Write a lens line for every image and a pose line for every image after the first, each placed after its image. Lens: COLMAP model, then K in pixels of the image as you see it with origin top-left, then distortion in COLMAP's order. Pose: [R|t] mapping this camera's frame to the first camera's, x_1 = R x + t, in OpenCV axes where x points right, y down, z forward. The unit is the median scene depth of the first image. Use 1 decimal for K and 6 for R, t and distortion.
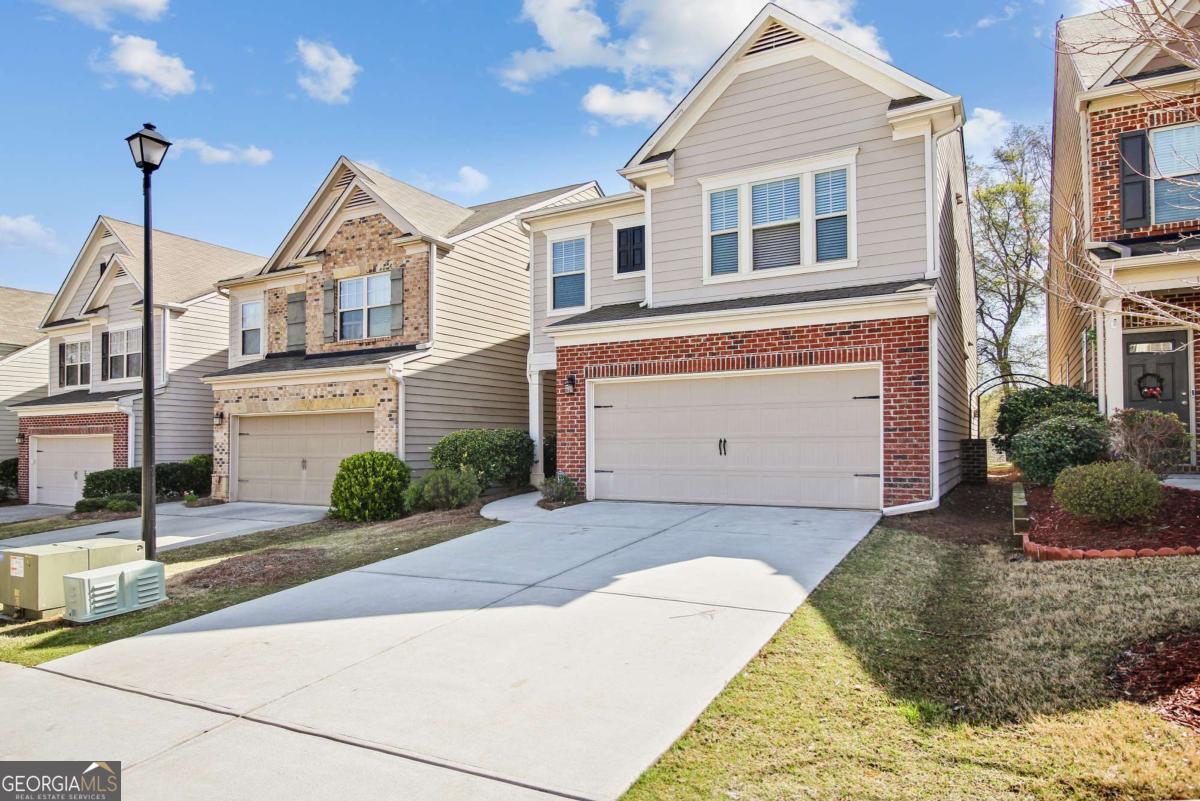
lens RADIAL K [[724.6, 0, 606.0], [0, 724.6, 429.4], [0, 0, 1]] dist [0.003455, -0.004819]
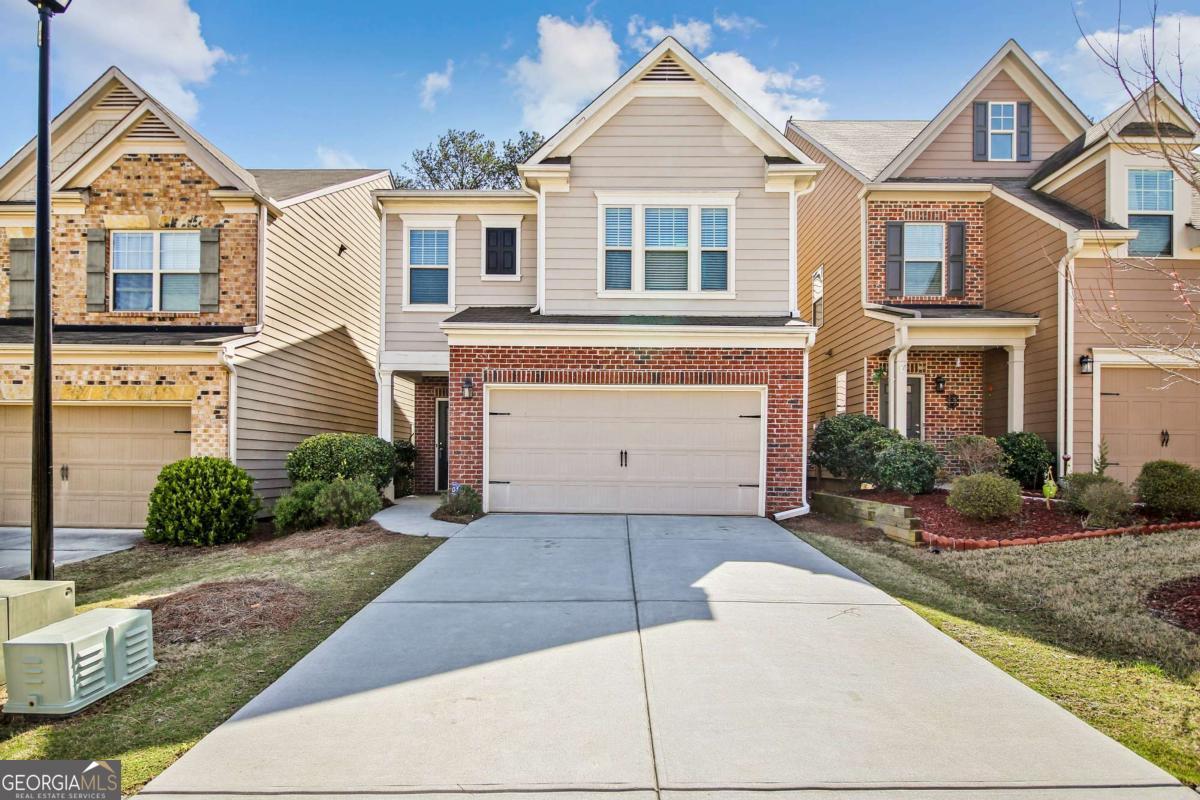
lens RADIAL K [[694.9, 0, 600.5], [0, 694.9, 466.3], [0, 0, 1]] dist [-0.000785, -0.005166]
pose [[0.881032, 0.013376, 0.472868, -0.316211], [-0.025528, 0.999488, 0.019292, 0.016225], [-0.472368, -0.029068, 0.880922, 0.139423]]
